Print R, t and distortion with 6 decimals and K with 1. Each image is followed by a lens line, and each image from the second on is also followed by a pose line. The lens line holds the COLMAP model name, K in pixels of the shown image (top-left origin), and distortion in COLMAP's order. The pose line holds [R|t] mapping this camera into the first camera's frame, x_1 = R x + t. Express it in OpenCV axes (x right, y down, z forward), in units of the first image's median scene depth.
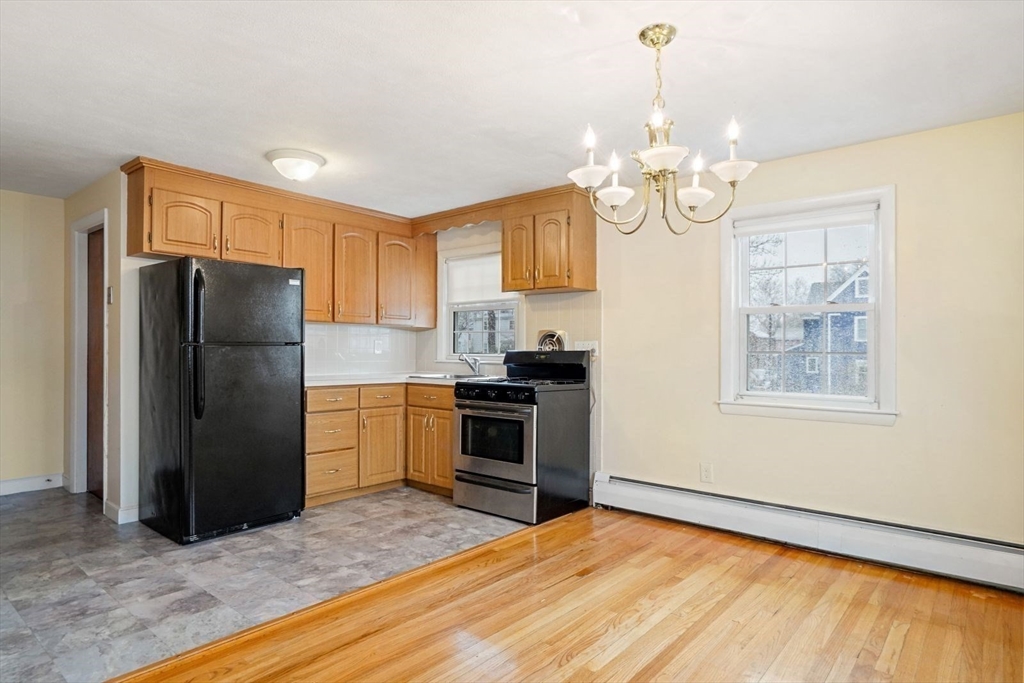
lens RADIAL K [[583.4, 0, 511.8], [0, 583.4, 353.0], [0, 0, 1]] dist [-0.051073, 0.049475]
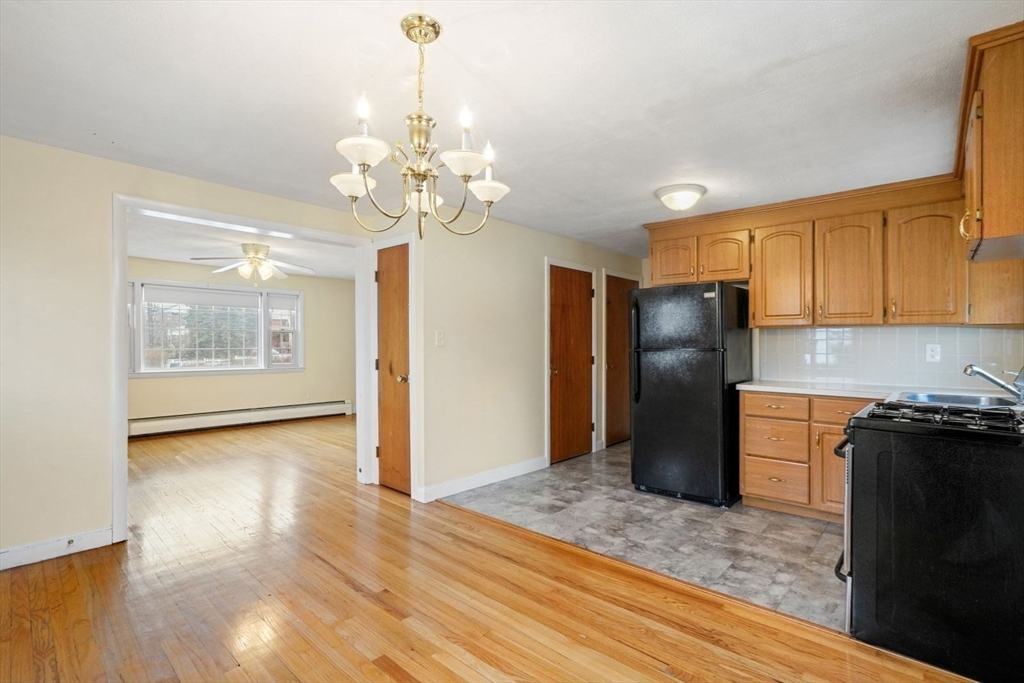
lens RADIAL K [[481.6, 0, 511.7], [0, 481.6, 349.6], [0, 0, 1]] dist [-0.002294, -0.000068]
pose [[-0.020943, 0.002893, -0.999776, 0.536266], [-0.007990, 0.999963, 0.003061, -0.014895], [0.999749, 0.008052, -0.020919, 0.597653]]
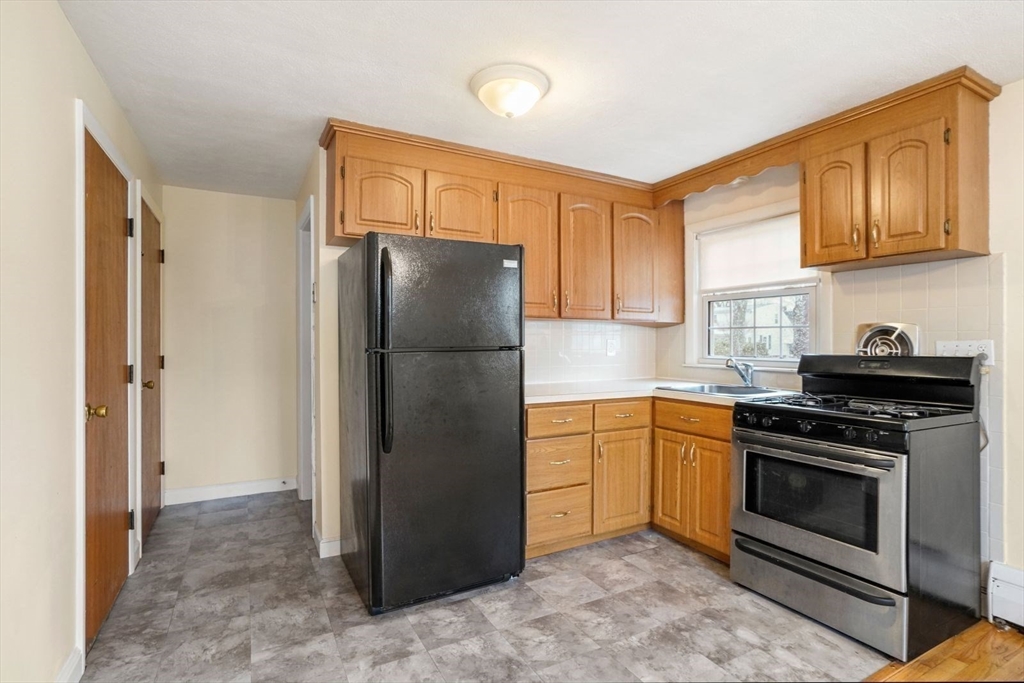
lens RADIAL K [[506.3, 0, 516.2], [0, 506.3, 346.1], [0, 0, 1]] dist [-0.039538, 0.018254]
pose [[0.934176, -0.003029, -0.356799, -0.132392], [0.003687, 0.999993, 0.001164, -0.017932], [0.356793, -0.002403, 0.934180, 0.381154]]
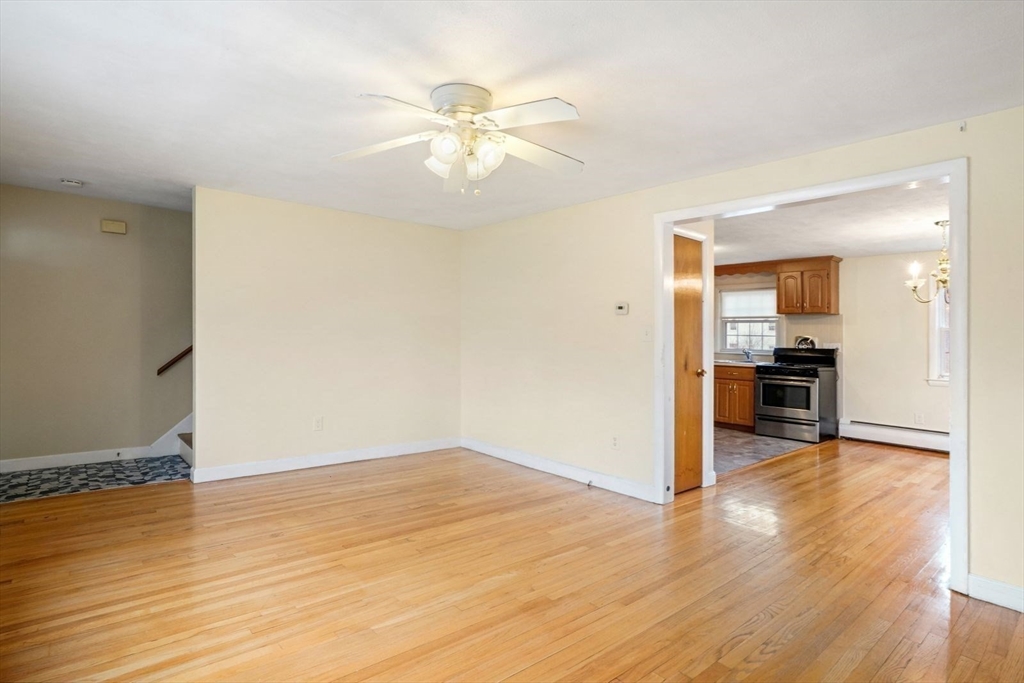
lens RADIAL K [[536.0, 0, 516.4], [0, 536.0, 326.6], [0, 0, 1]] dist [-0.039153, 0.036478]
pose [[0.990790, 0.013216, -0.134758, -0.639048], [-0.017305, 0.999423, -0.029214, -0.007949], [0.134295, 0.031277, 0.990448, -0.753653]]
